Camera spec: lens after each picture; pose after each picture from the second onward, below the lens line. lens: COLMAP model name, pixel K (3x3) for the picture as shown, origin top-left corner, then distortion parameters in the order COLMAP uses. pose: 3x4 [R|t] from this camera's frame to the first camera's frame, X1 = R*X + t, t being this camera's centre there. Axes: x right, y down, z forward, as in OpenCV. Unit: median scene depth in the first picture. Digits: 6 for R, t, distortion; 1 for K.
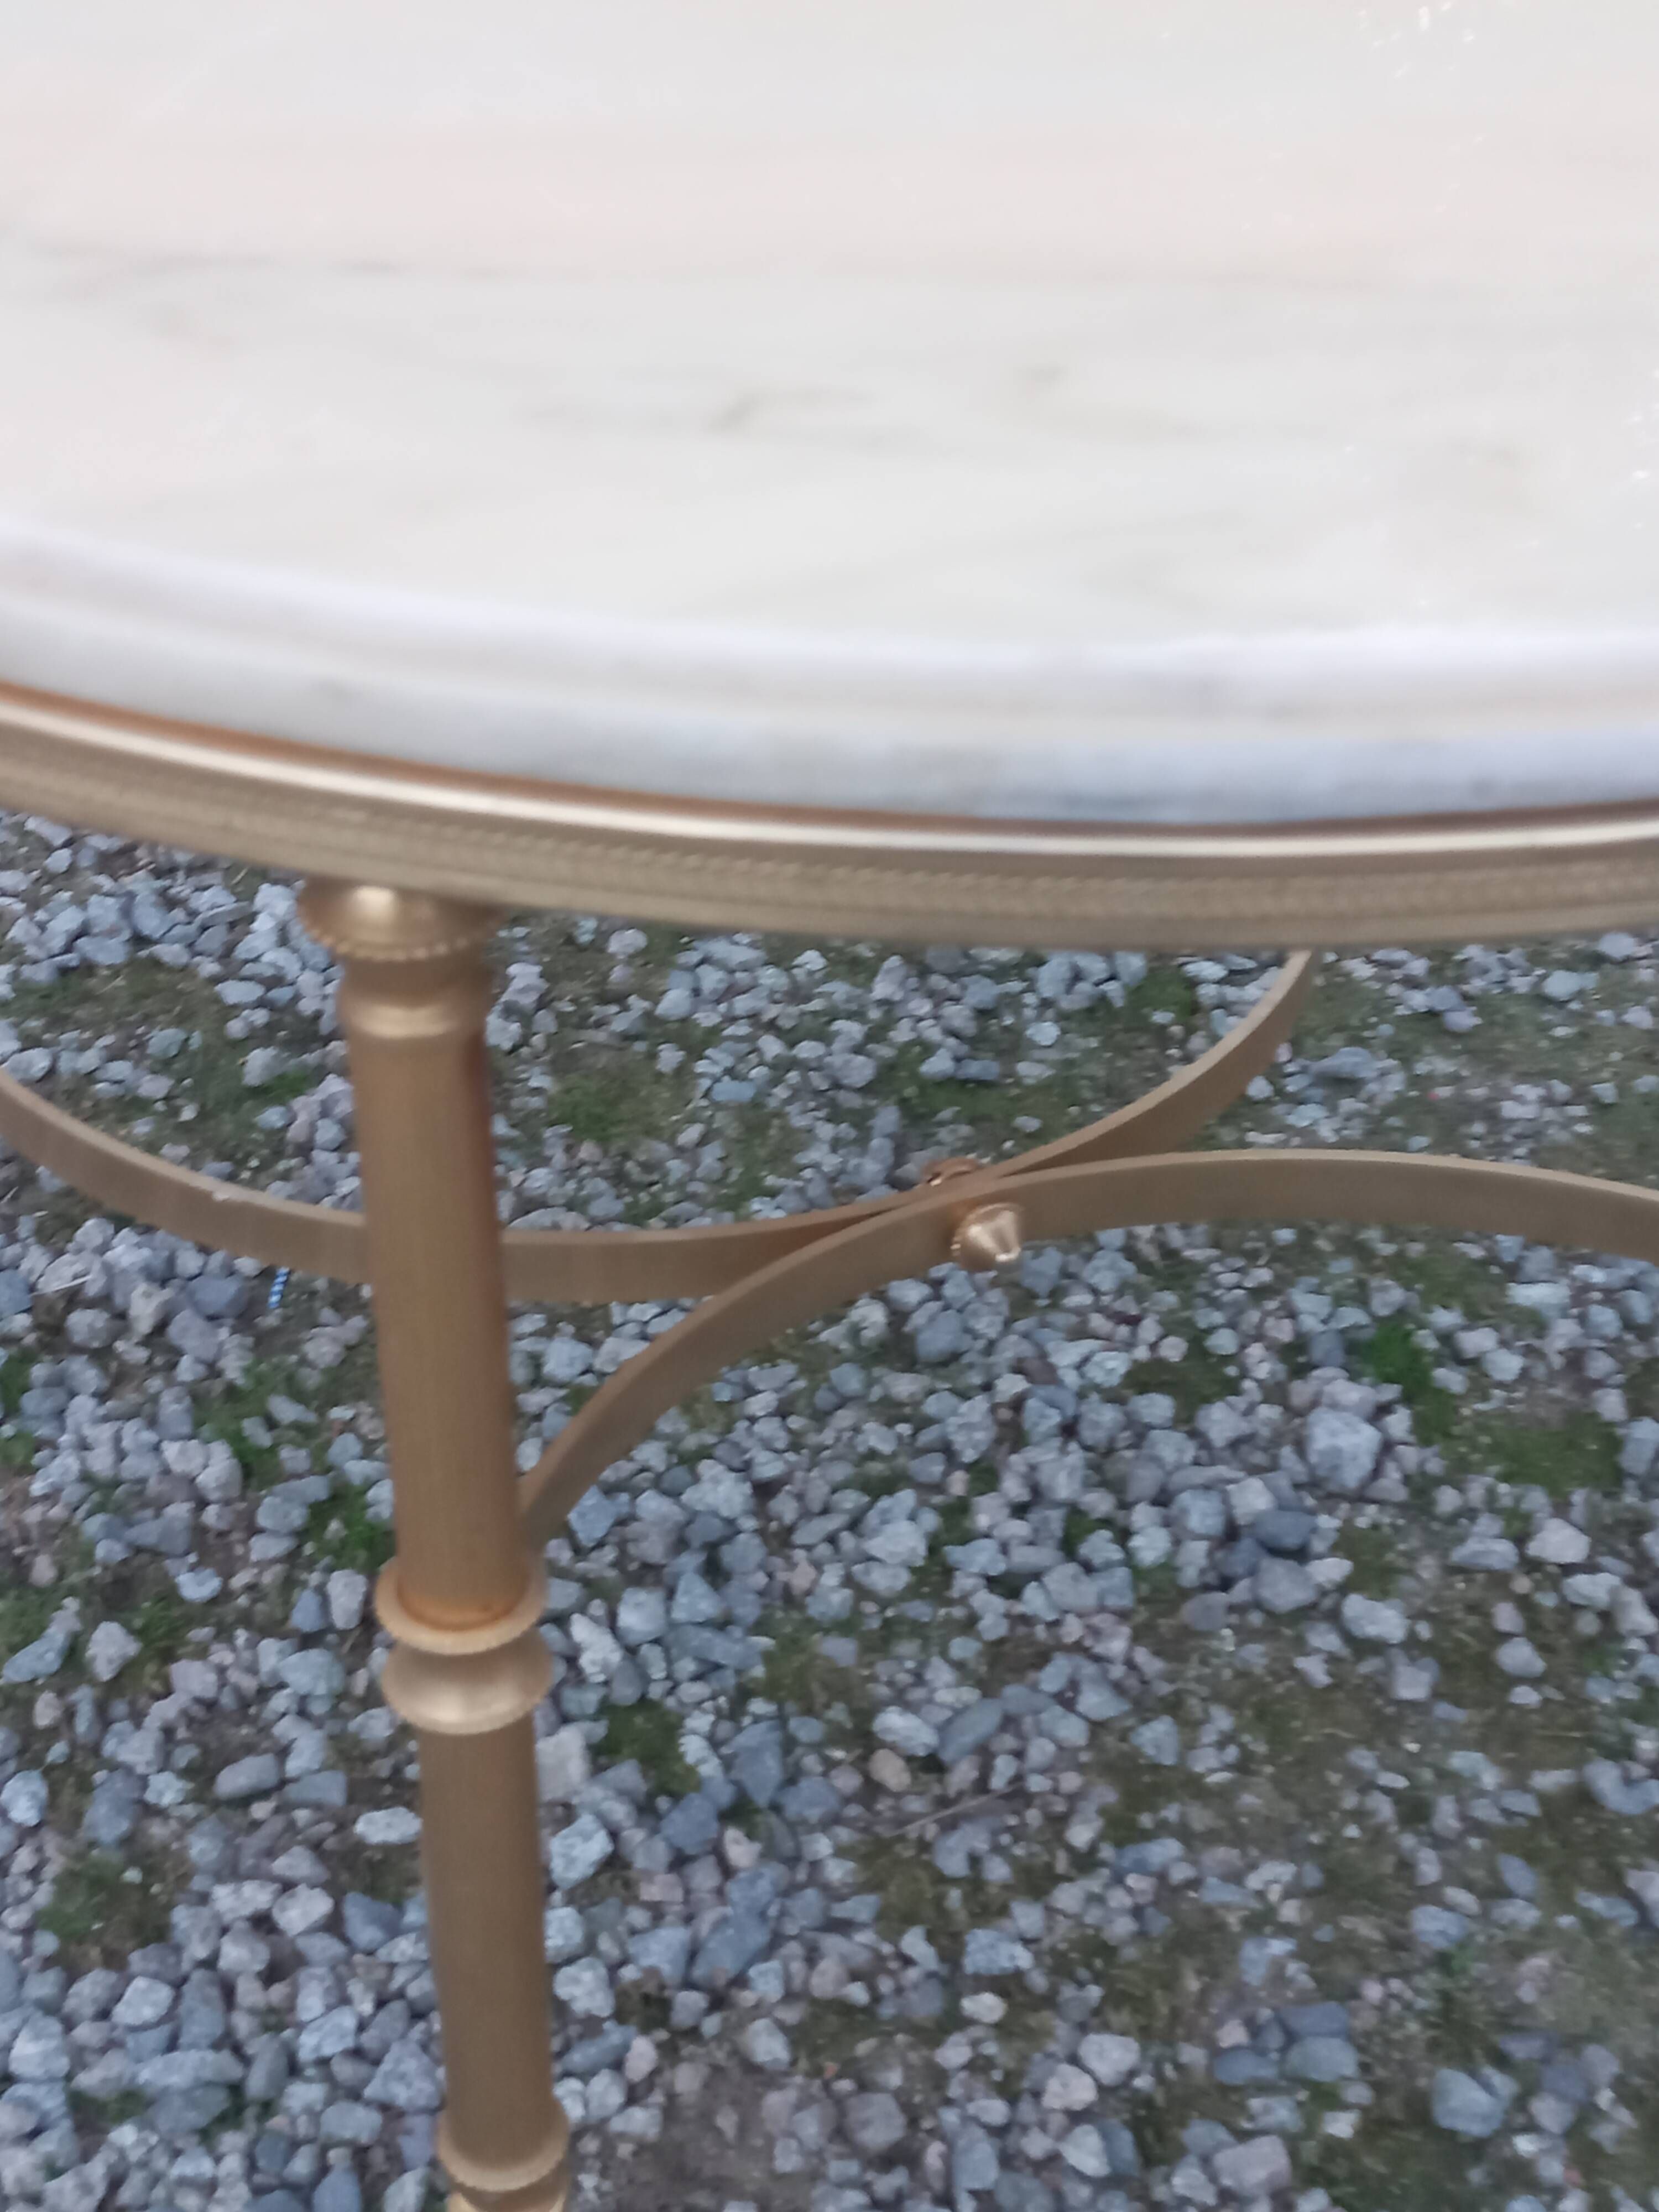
lens RADIAL K [[3131.7, 0, 837.2], [0, 3131.7, 1106.9], [0, 0, 1]] dist [0.083100, 0.000000]
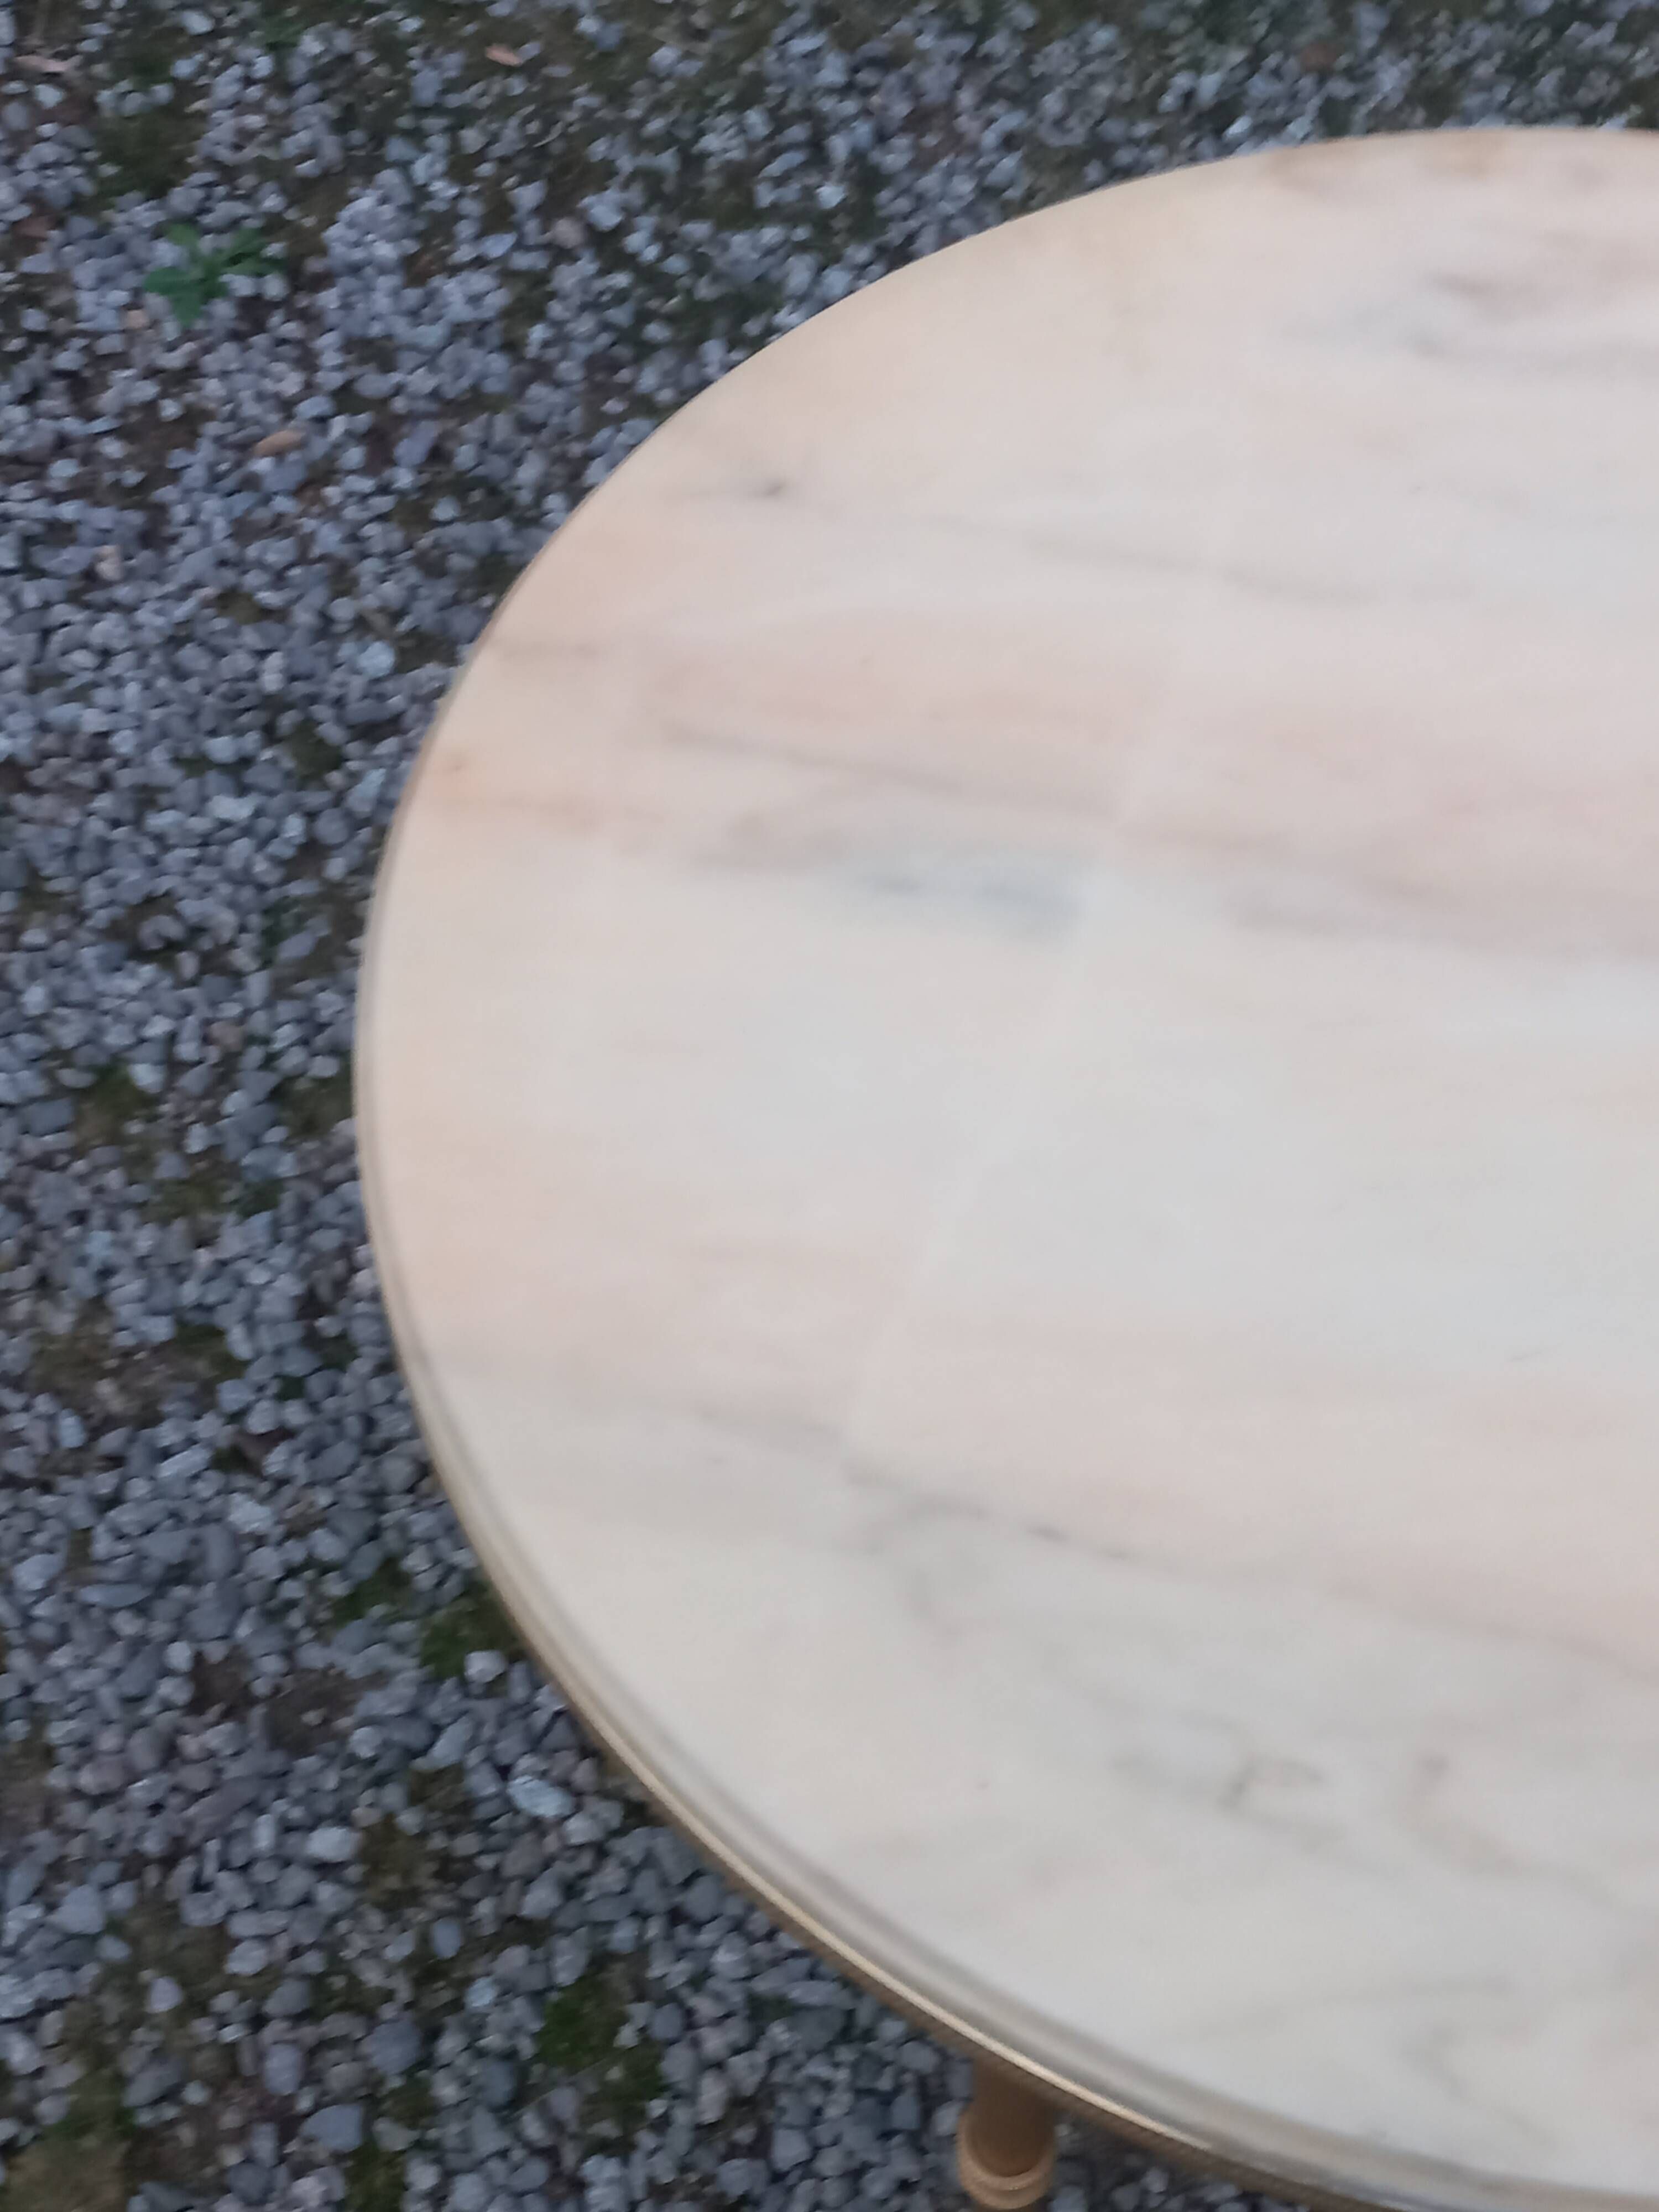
lens RADIAL K [[3131.7, 0, 851.3], [0, 3131.7, 1113.3], [0, 0, 1]] dist [0.083100, 0.000000]
pose [[0.971299, 0.173586, -0.162621, -0.010819], [-0.103212, 0.923541, 0.369350, -0.567272], [0.214301, -0.341965, 0.914951, -0.228271]]
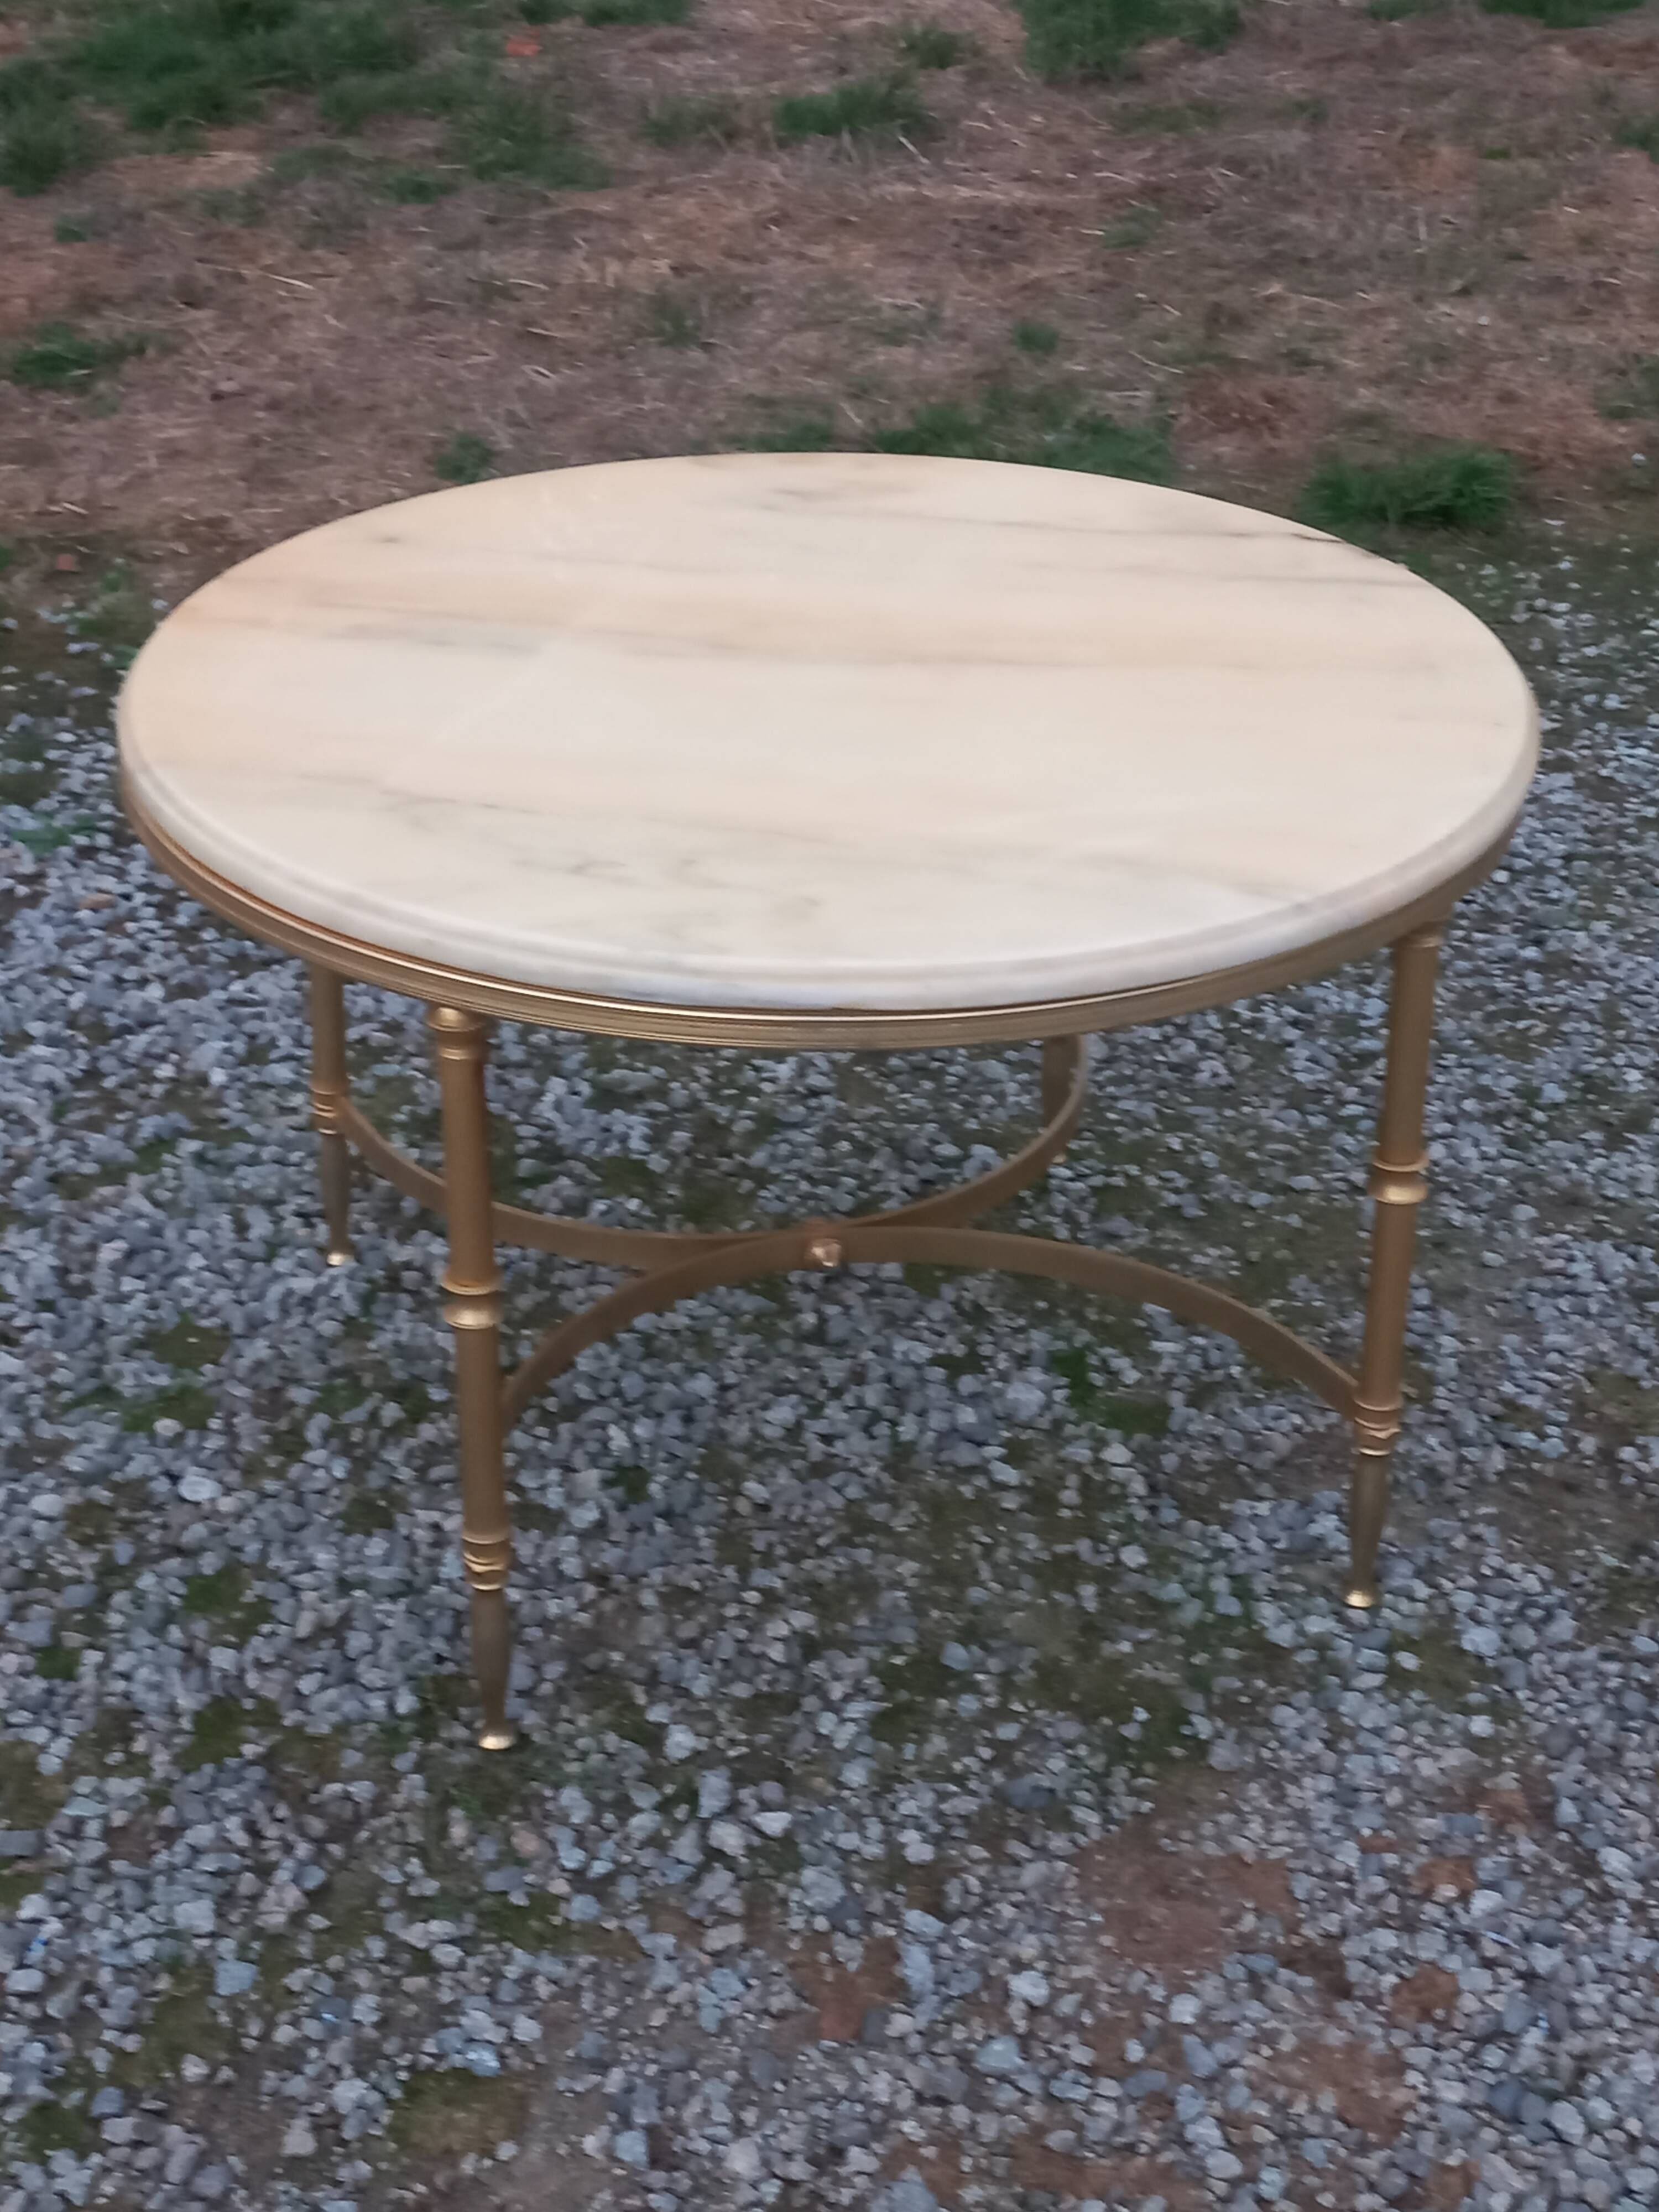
lens RADIAL K [[3131.7, 0, 836.2], [0, 3131.7, 1113.5], [0, 0, 1]] dist [0.083100, 0.000000]
pose [[0.980796, 0.094633, -0.170538, 0.371540], [-0.112341, 0.988889, -0.097353, 0.139101], [0.159430, 0.114642, 0.980530, -0.950763]]
